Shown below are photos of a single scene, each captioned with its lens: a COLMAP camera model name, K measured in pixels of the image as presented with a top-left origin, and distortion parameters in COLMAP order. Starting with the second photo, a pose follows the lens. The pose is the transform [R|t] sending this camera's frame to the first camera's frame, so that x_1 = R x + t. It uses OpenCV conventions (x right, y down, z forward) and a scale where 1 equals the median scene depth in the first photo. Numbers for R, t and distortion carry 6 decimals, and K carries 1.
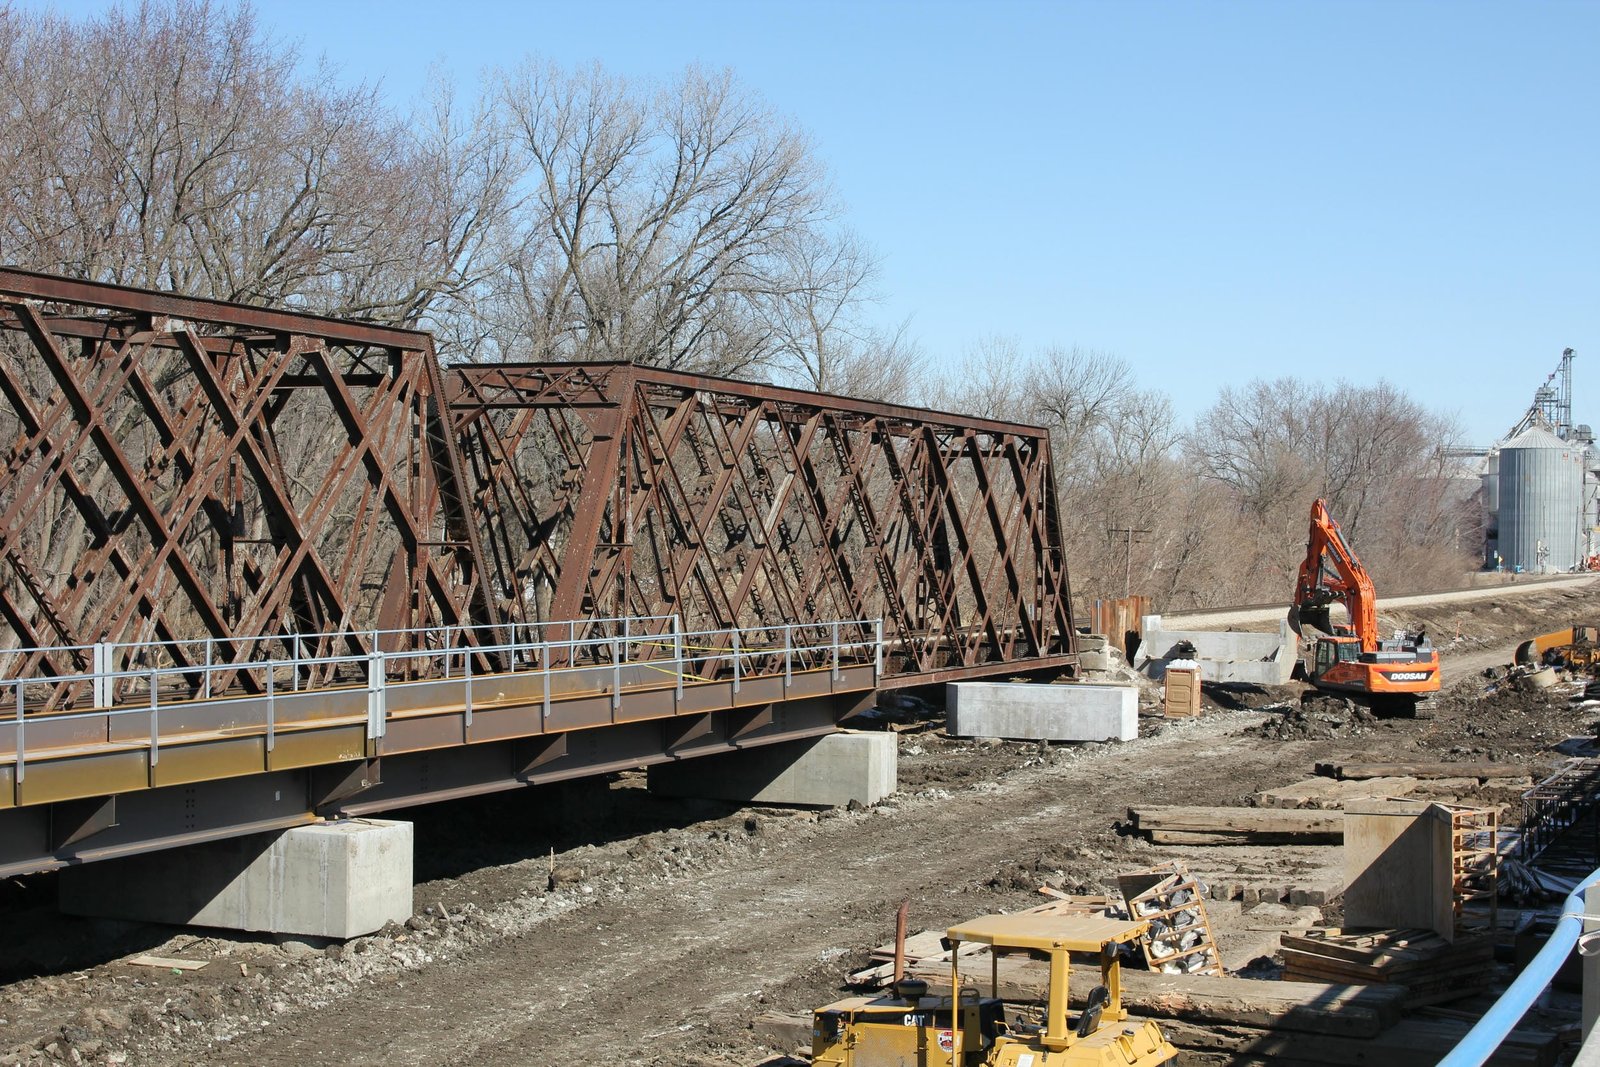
lens RADIAL K [[2562.7, 0, 772.7], [0, 2562.7, 509.9], [0, 0, 1]] dist [-0.047125, 0.149639]
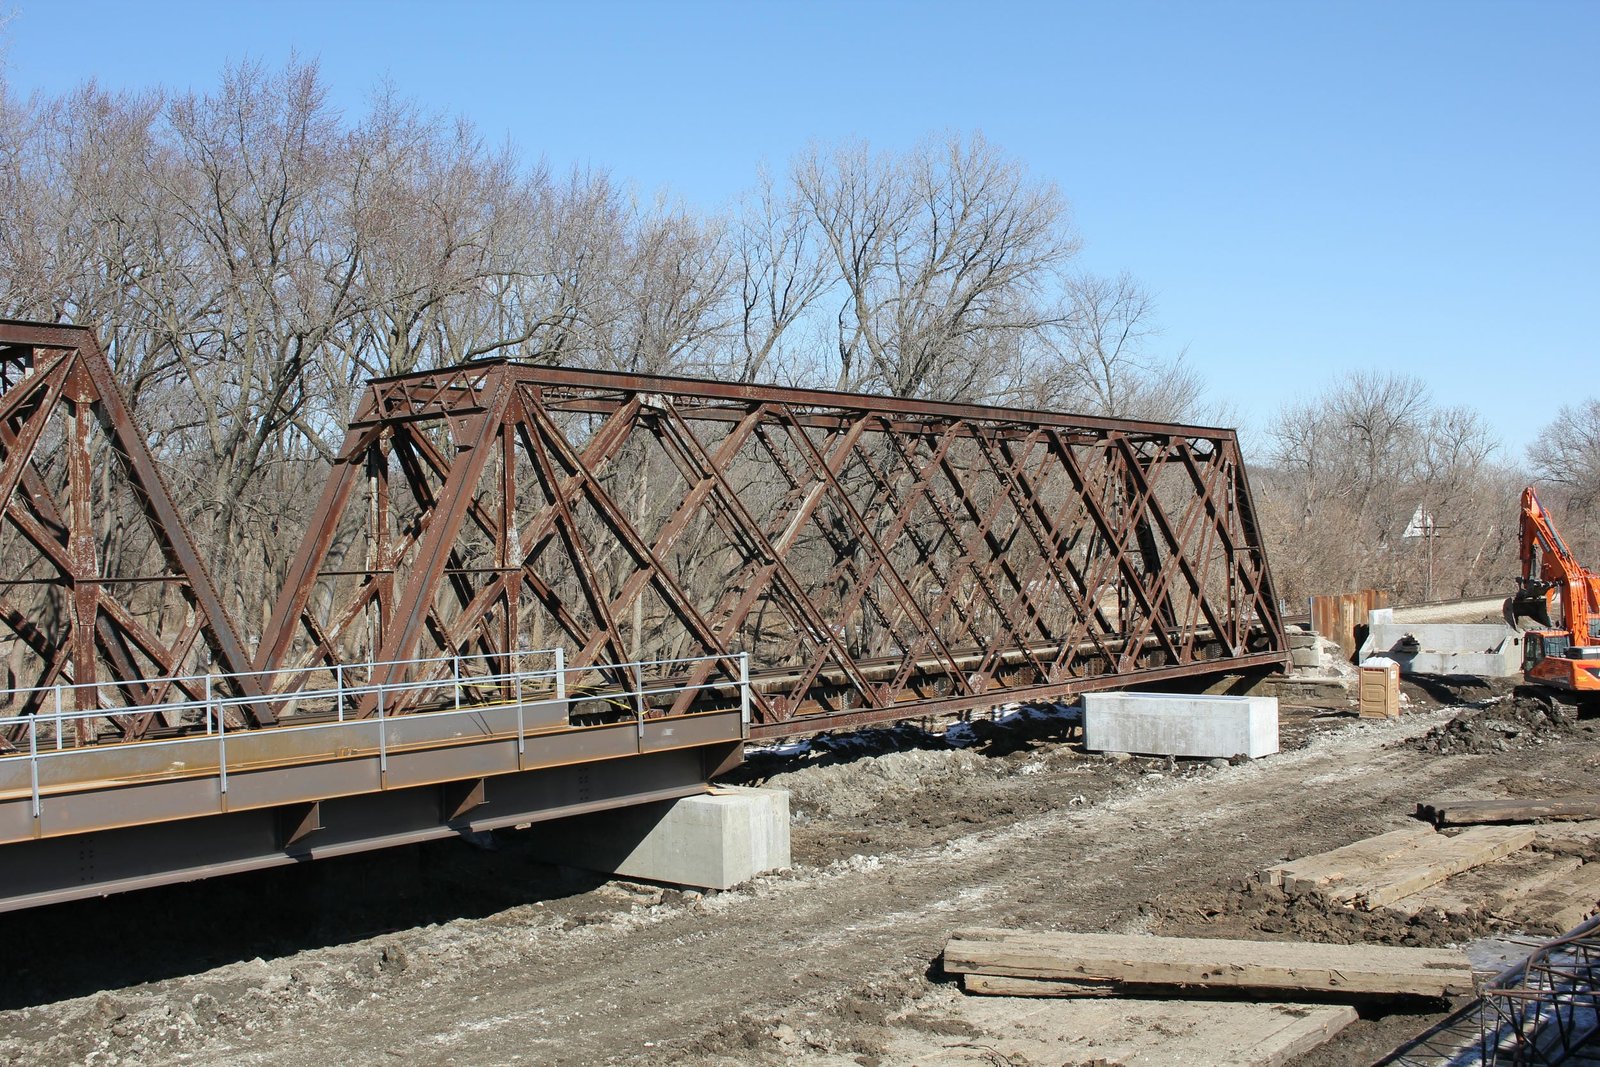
lens RADIAL K [[1675.0, 0, 768.7], [0, 1675.0, 533.6], [0, 0, 1]] dist [-0.132091, 0.139963]
pose [[0.948619, -0.038665, -0.314051, 0.156466], [0.038915, 0.999228, -0.005475, 0.006086], [0.314020, -0.007027, 0.949390, 0.369523]]
